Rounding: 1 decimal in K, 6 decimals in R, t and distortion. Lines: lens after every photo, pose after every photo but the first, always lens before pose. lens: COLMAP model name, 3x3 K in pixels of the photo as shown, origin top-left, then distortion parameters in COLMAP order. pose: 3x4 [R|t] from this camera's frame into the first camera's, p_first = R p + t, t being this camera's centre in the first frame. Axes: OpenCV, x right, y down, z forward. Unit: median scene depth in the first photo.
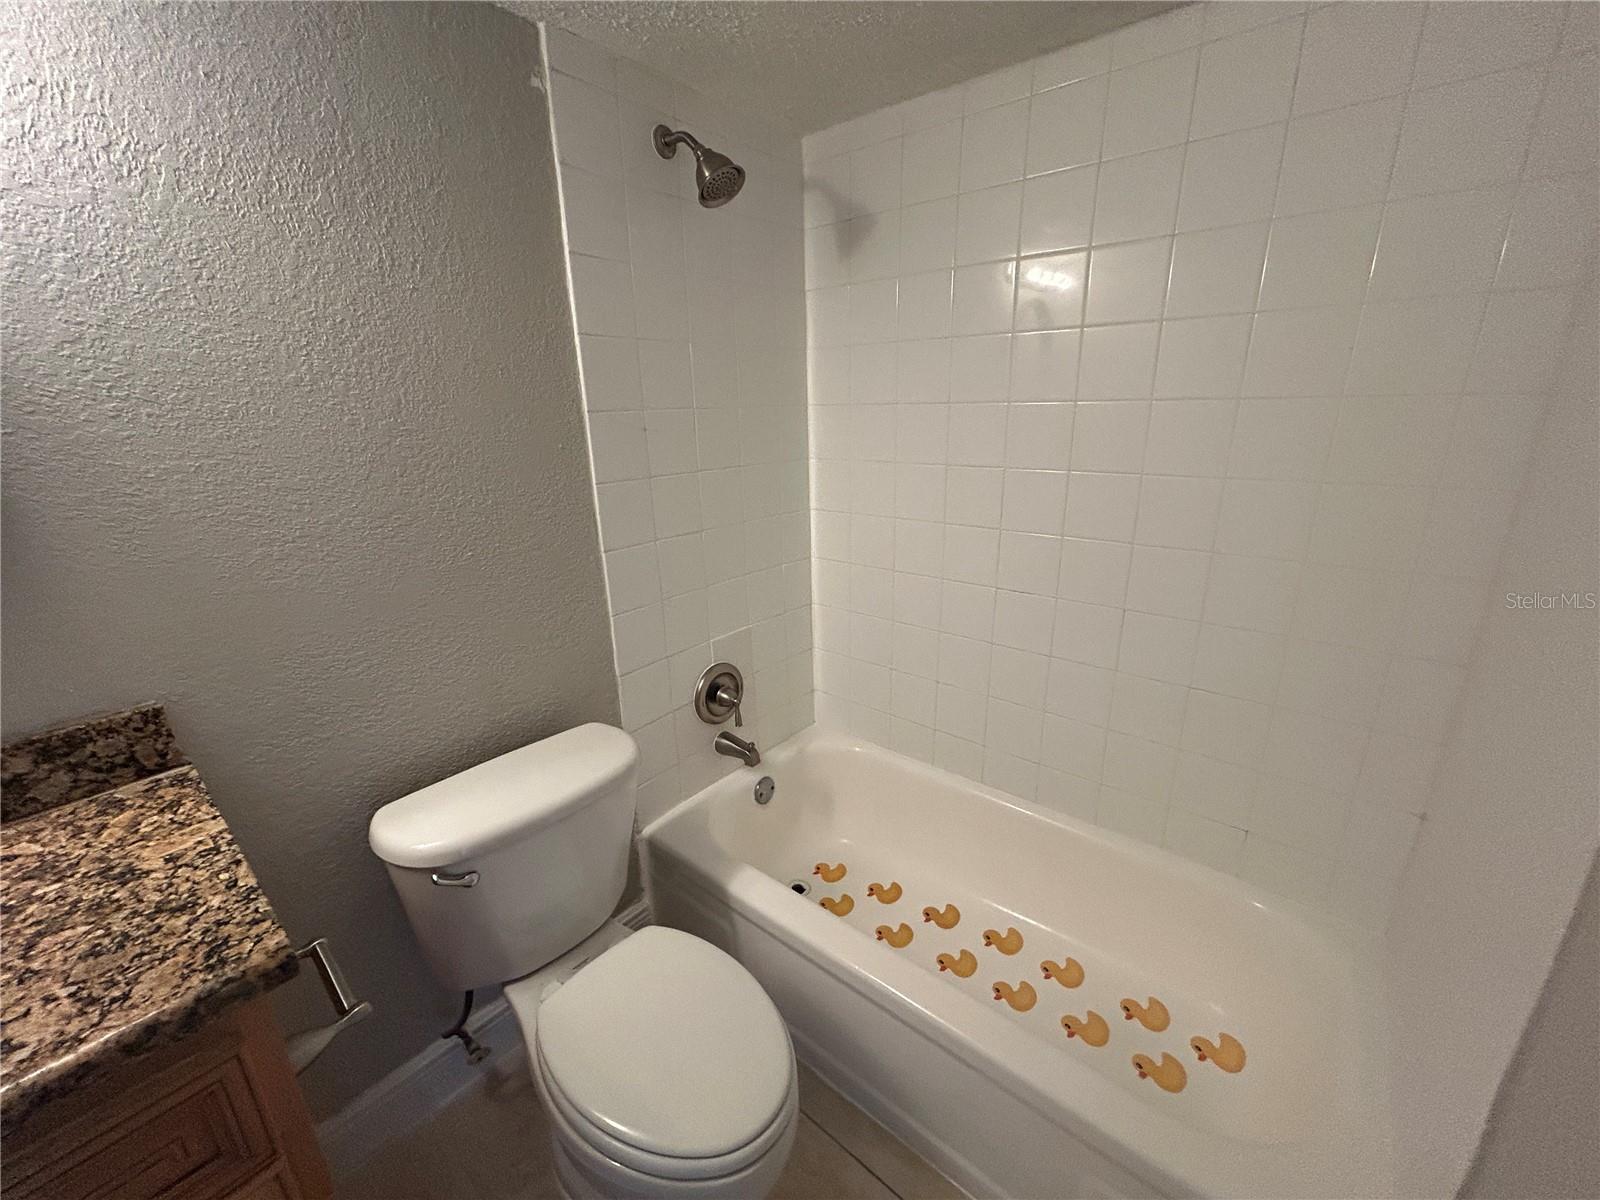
lens RADIAL K [[642.5, 0, 800.0], [0, 642.5, 597.9], [0, 0, 1]] dist [-0.000035, 0.000347]
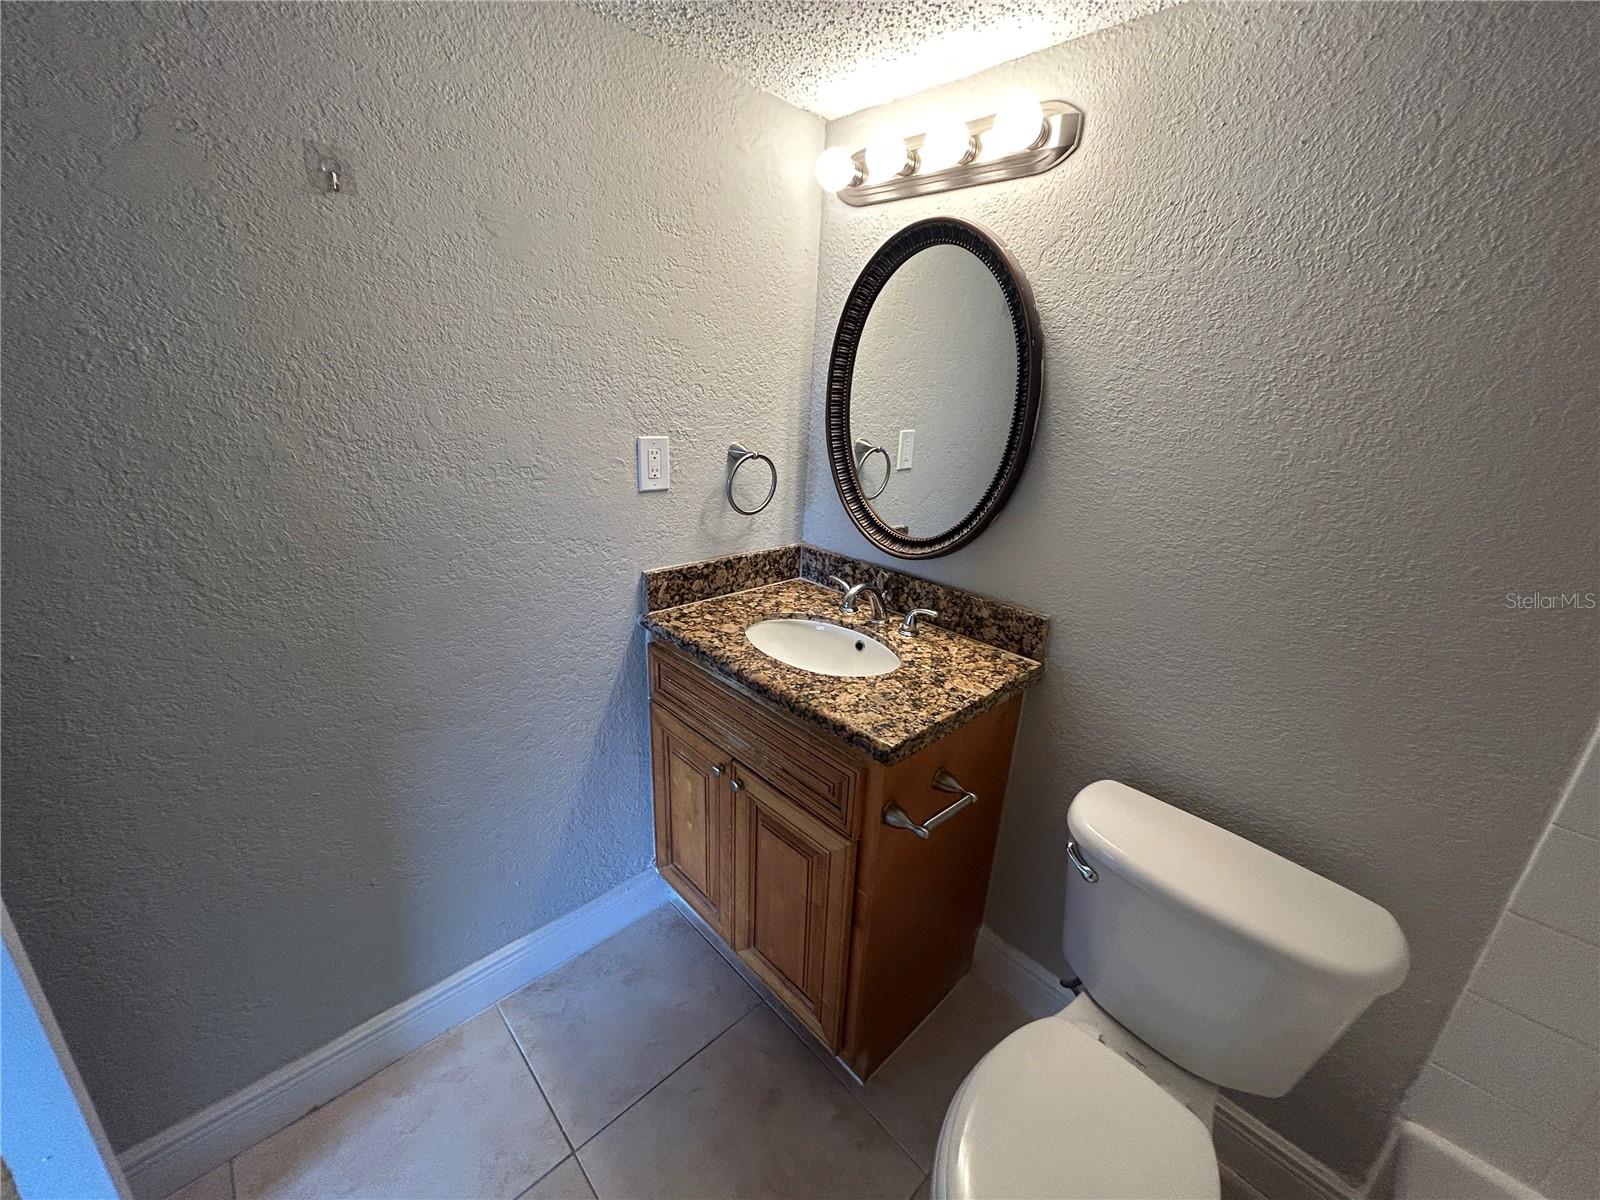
lens RADIAL K [[648.2, 0, 800.0], [0, 648.2, 600.0], [0, 0, 1]] dist [0.005911, 0.000147]
pose [[-0.110534, 0.340591, -0.933692, 0.315675], [-0.338090, 0.870536, 0.357577, -0.148057], [0.934600, 0.355197, 0.018927, 0.283455]]
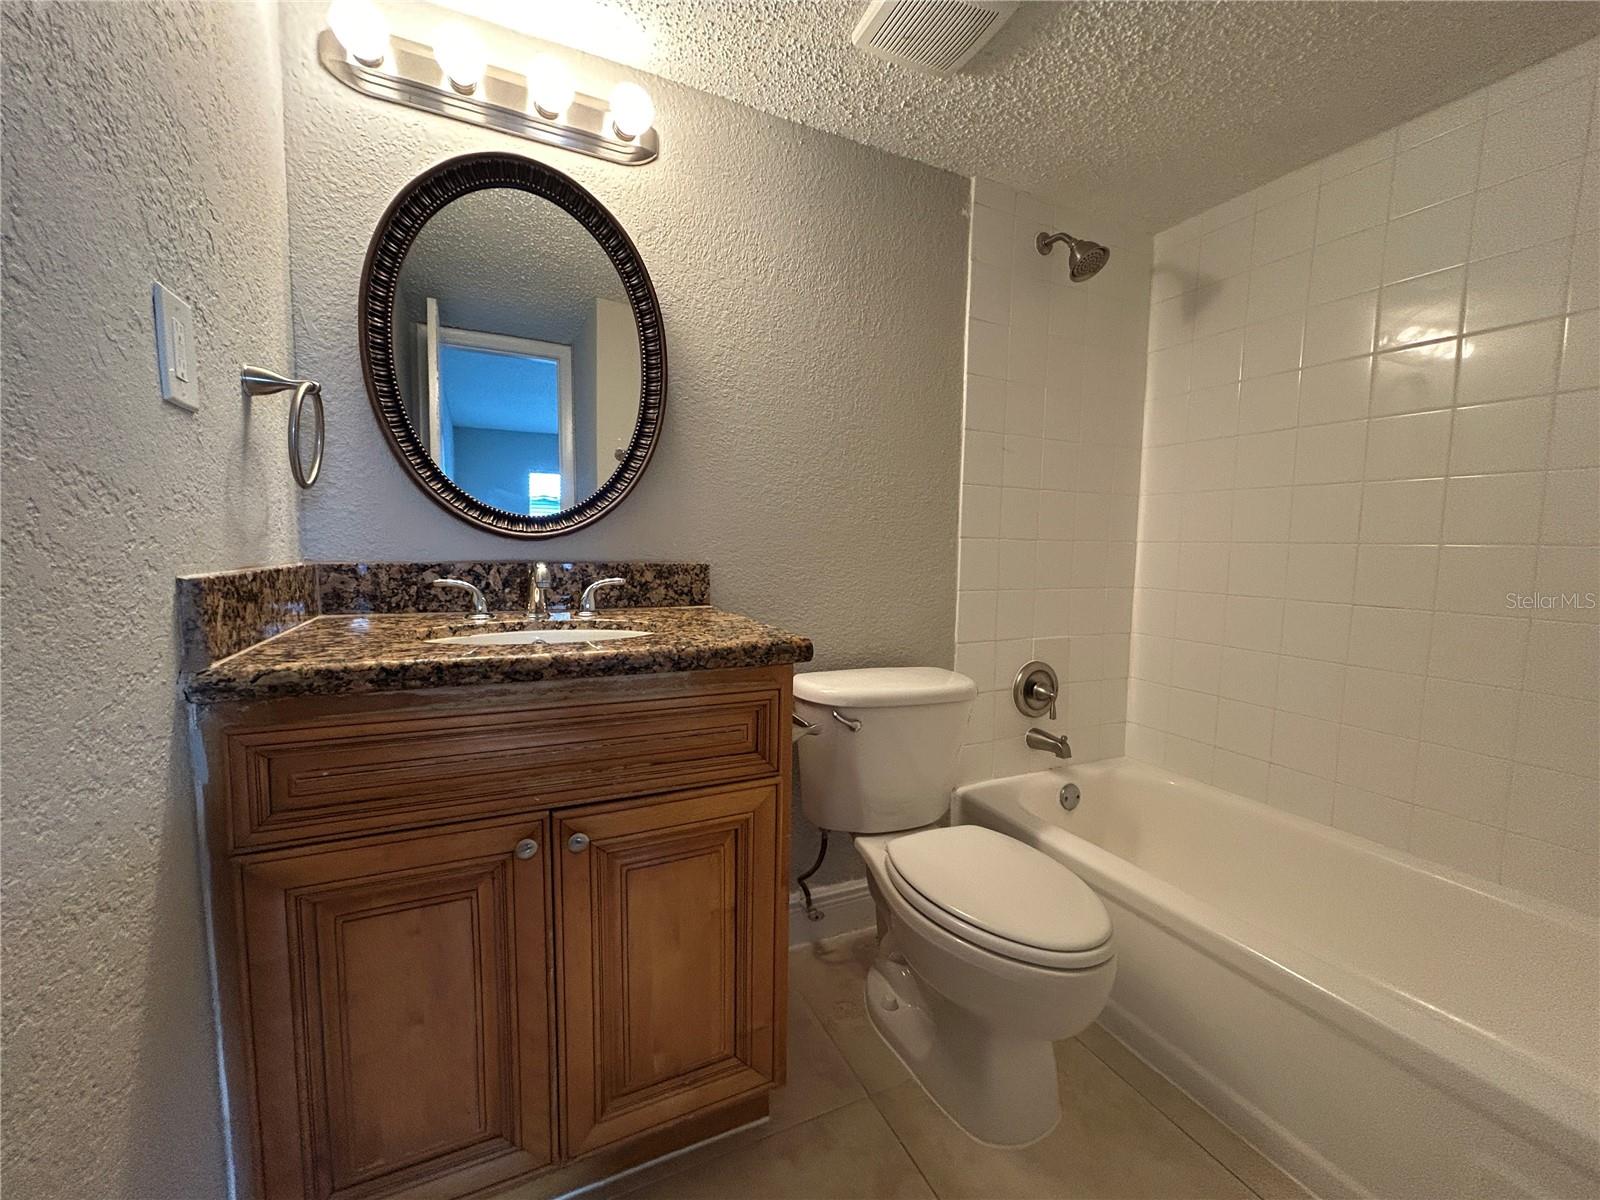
lens RADIAL K [[642.5, 0, 800.0], [0, 642.5, 597.9], [0, 0, 1]] dist [-0.000035, 0.000347]
pose [[0.907604, 0.074140, -0.413229, -0.064878], [-0.159703, 0.971257, -0.176507, 0.340207], [0.388265, 0.226192, 0.893357, -0.241085]]
